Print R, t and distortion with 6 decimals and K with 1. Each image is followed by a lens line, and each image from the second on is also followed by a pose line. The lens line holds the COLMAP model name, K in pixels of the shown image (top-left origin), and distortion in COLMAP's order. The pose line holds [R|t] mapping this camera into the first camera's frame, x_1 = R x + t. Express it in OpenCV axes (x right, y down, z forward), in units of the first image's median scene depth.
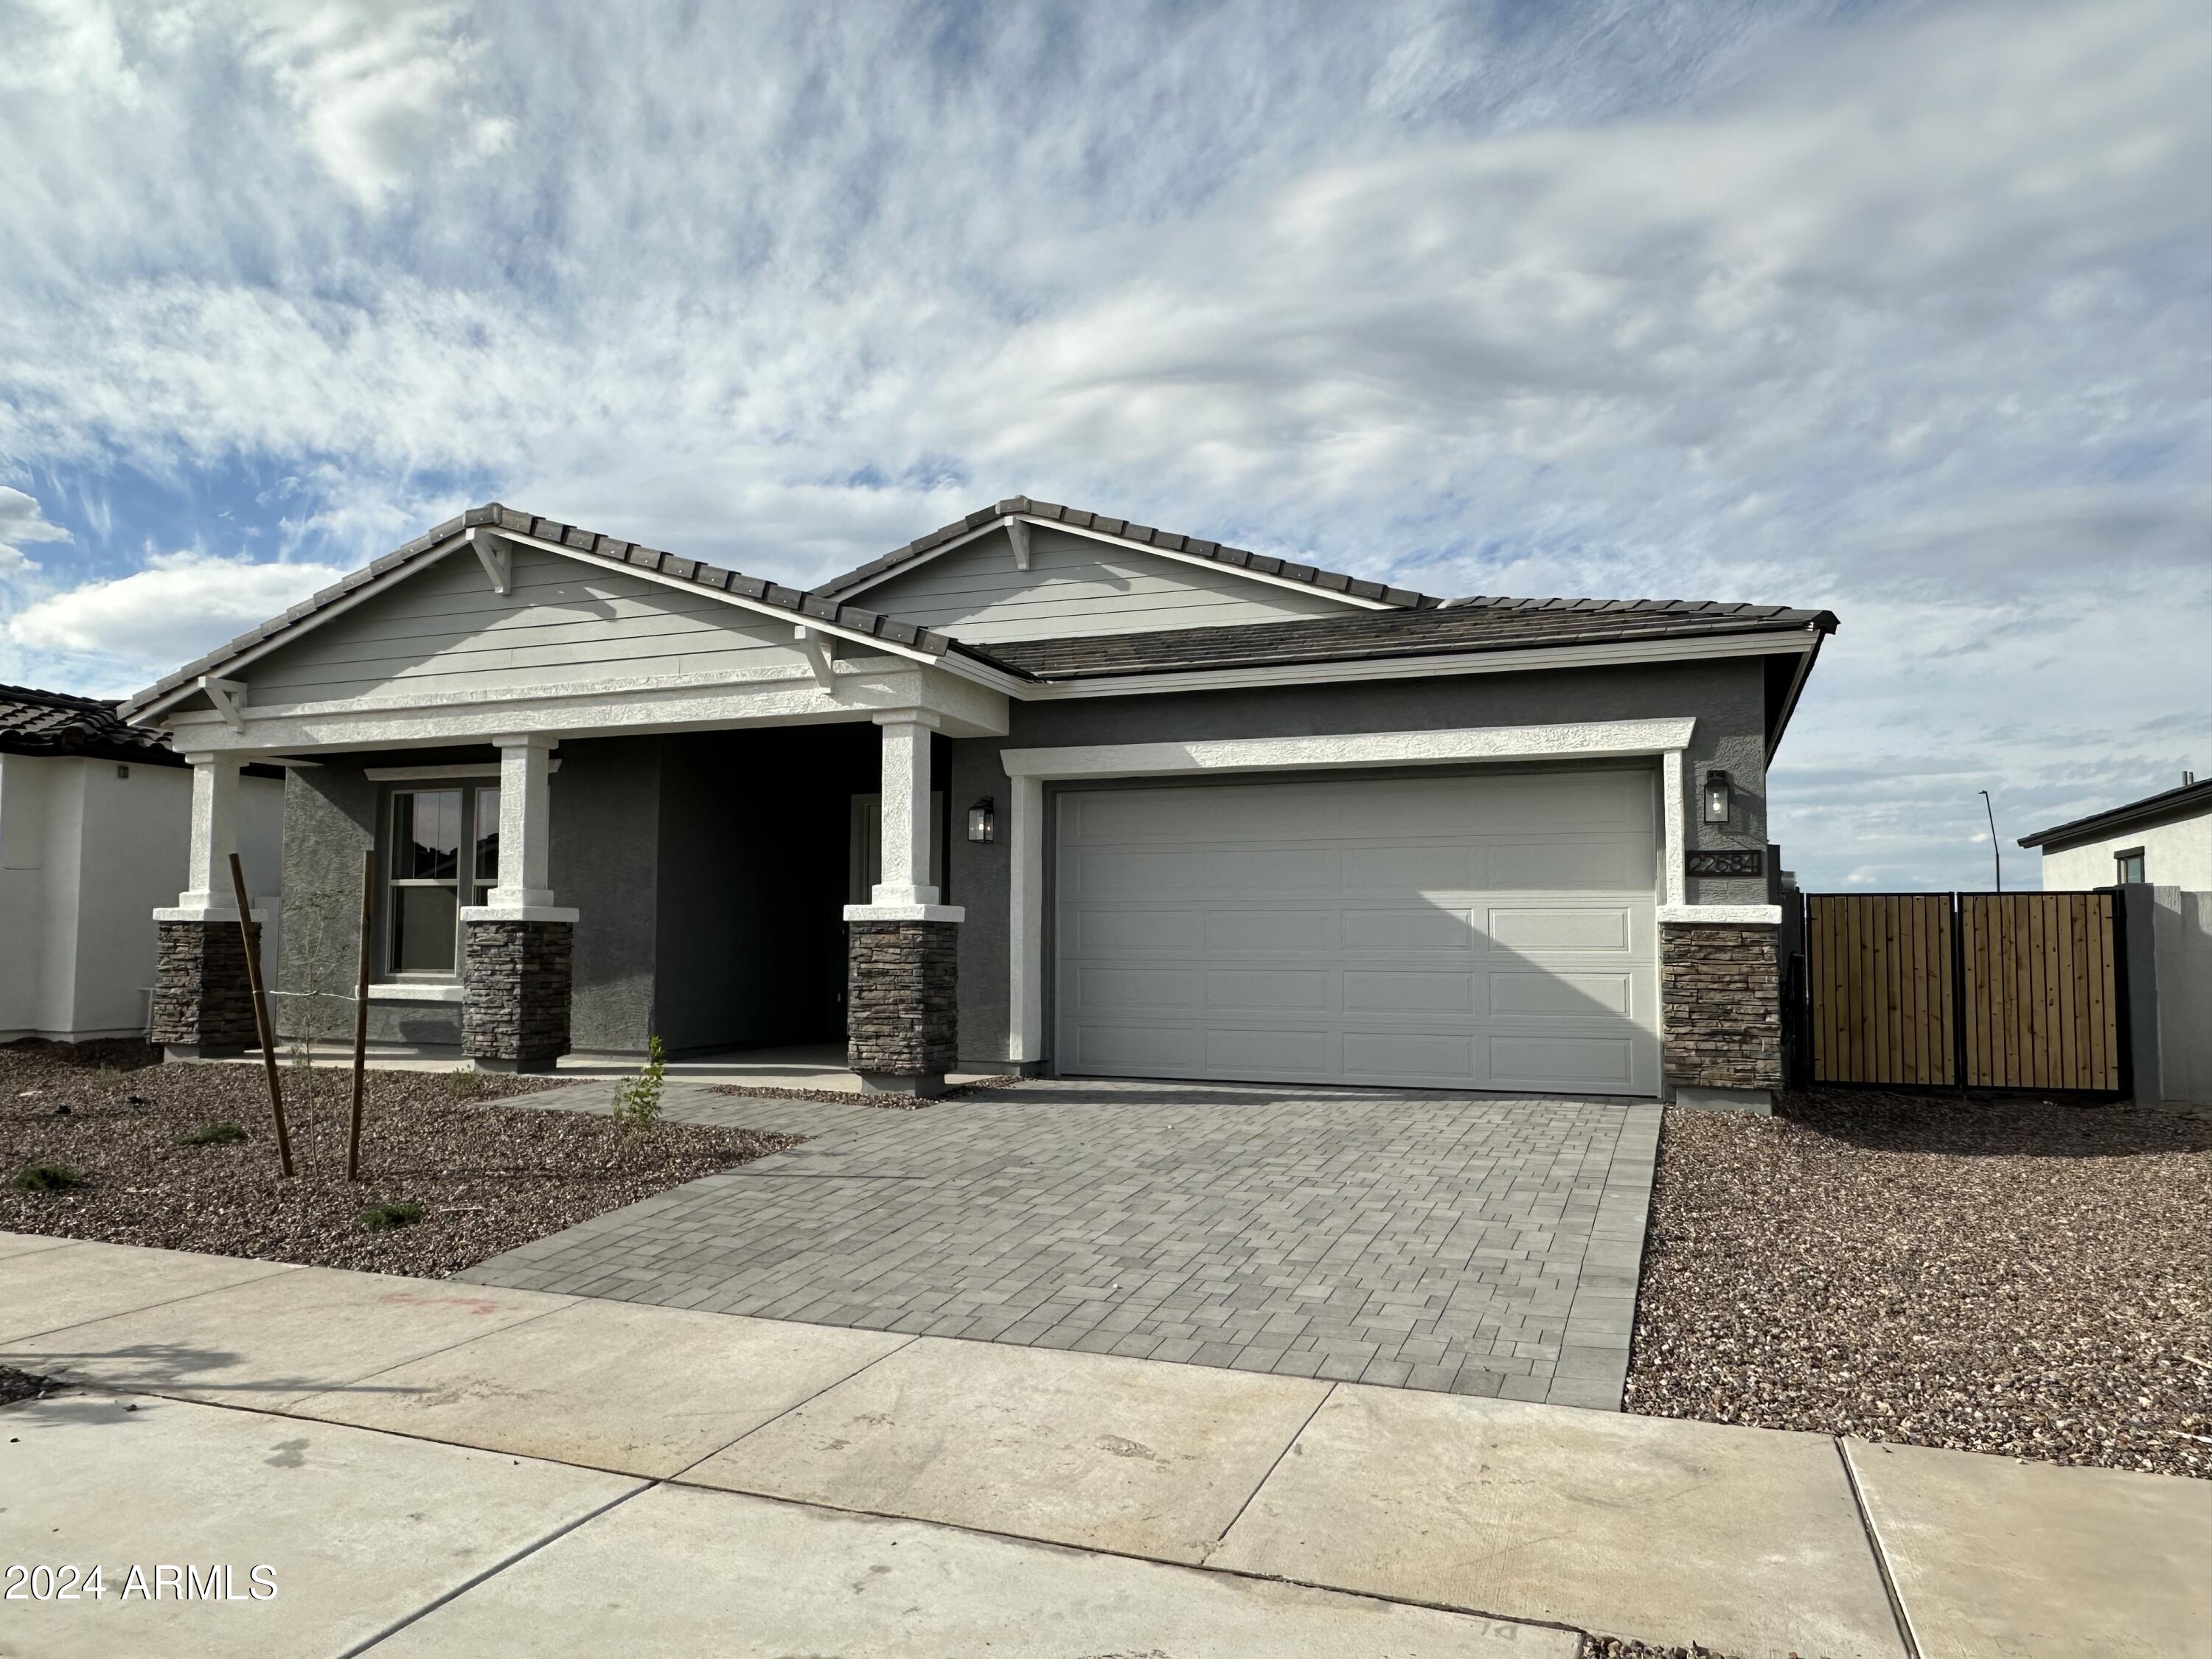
lens RADIAL K [[1509.1, 0, 1107.9], [0, 1509.1, 841.8], [0, 0, 1]] dist [0.000222, 0.003184]
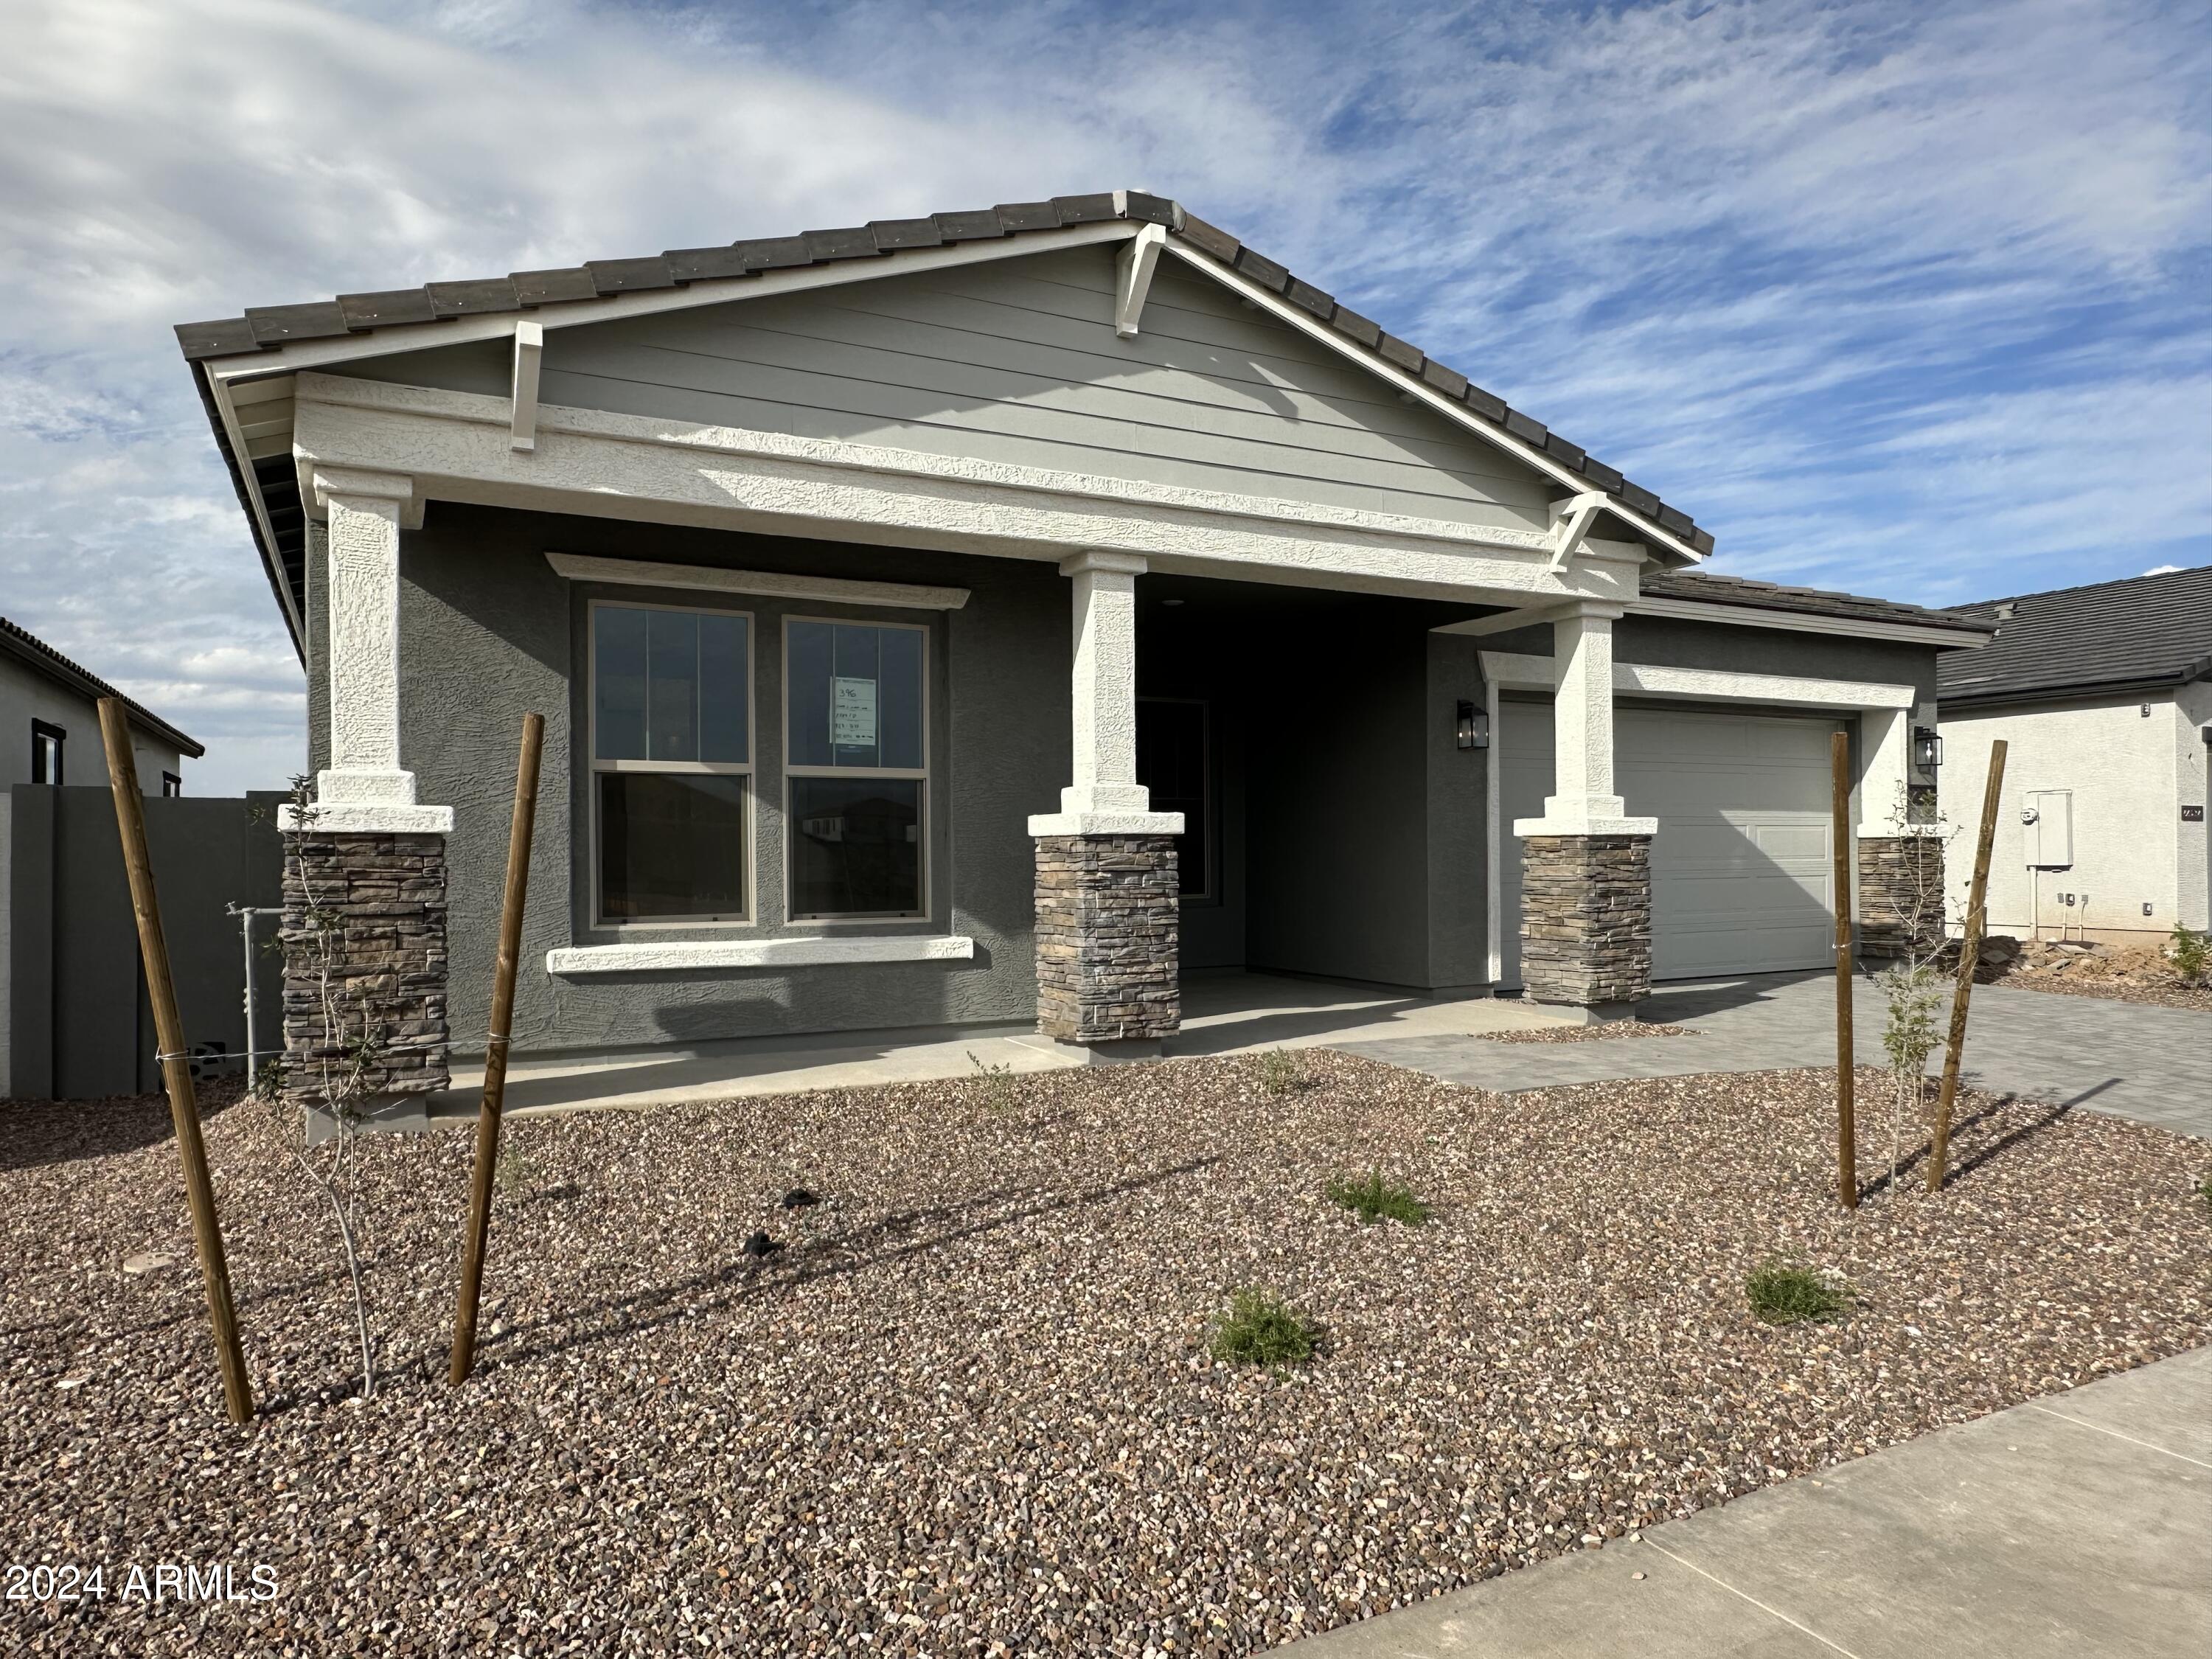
lens RADIAL K [[1394.7, 0, 1106.8], [0, 1394.7, 832.0], [0, 0, 1]] dist [-0.010330, -0.004925]
pose [[0.656403, 0.001523, 0.754409, -0.842509], [-0.042654, 0.998473, 0.035096, 0.029407], [-0.753204, -0.055216, 0.655466, 0.585521]]
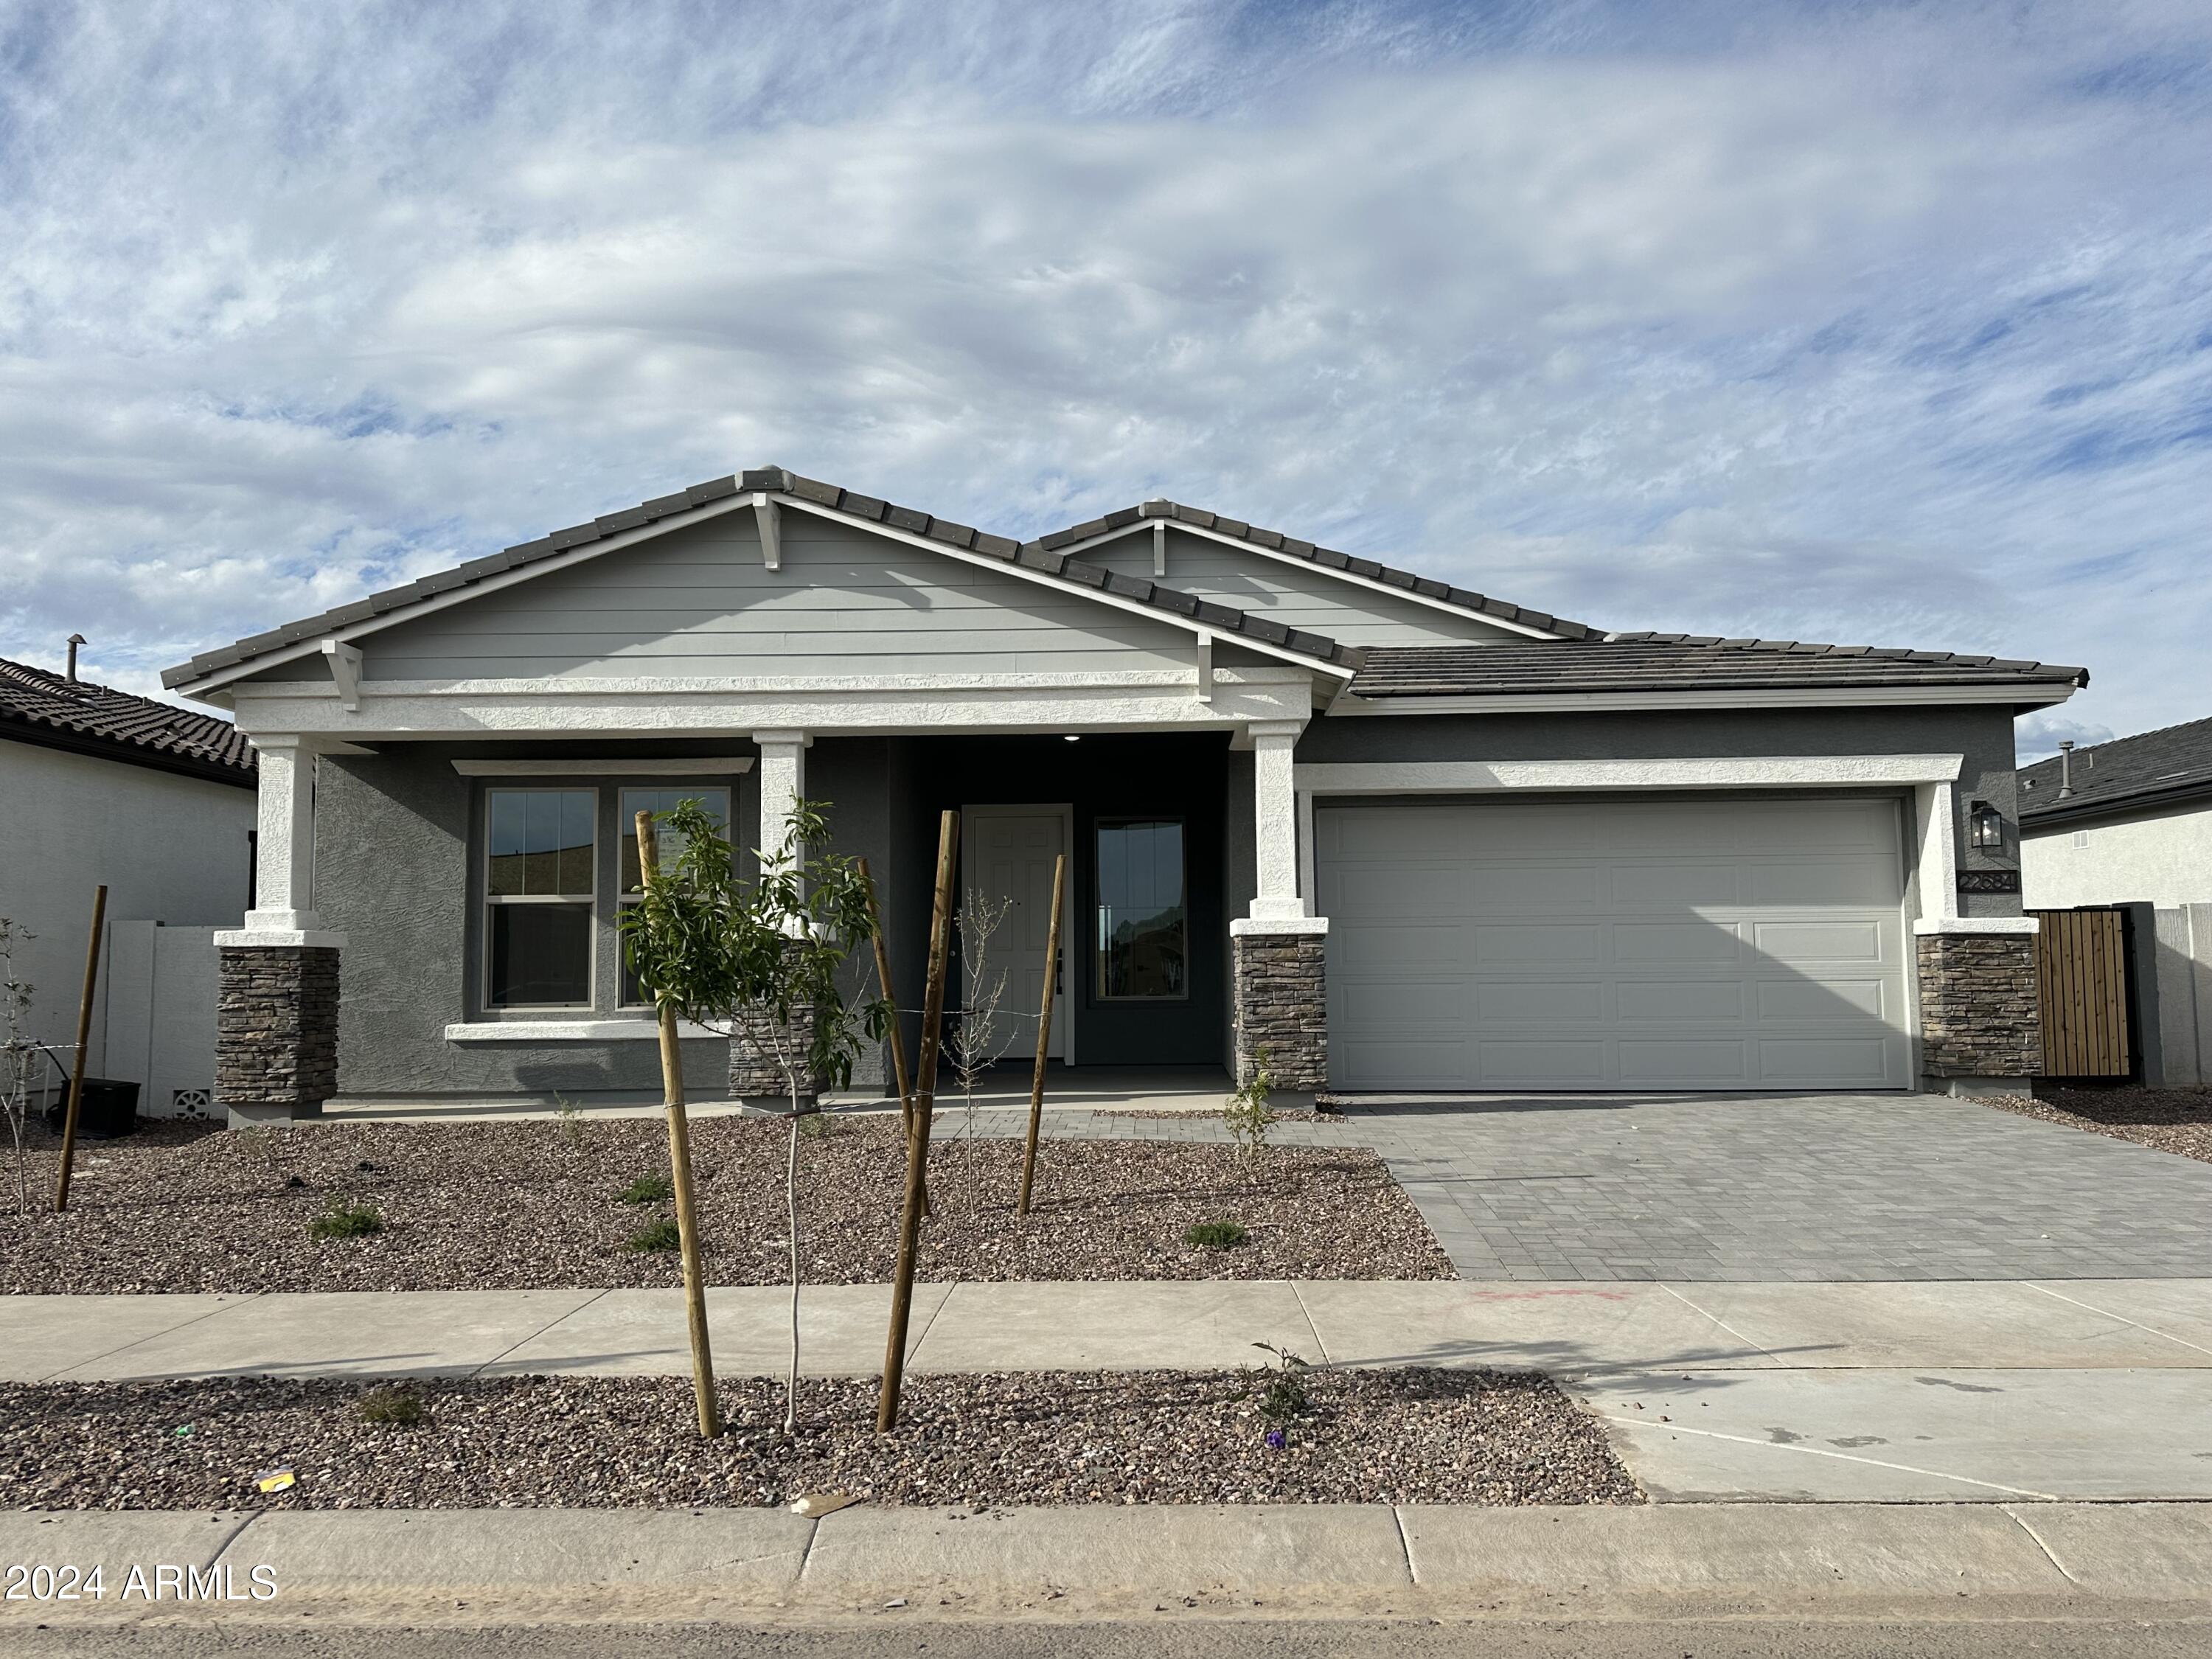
lens RADIAL K [[1671.8, 0, 1113.4], [0, 1671.8, 847.5], [0, 0, 1]] dist [0.079990, -0.069007]
pose [[0.937500, 0.013114, 0.347738, -0.540464], [-0.008295, 0.999848, -0.015345, 0.011249], [-0.347886, 0.011501, 0.937466, 0.012206]]
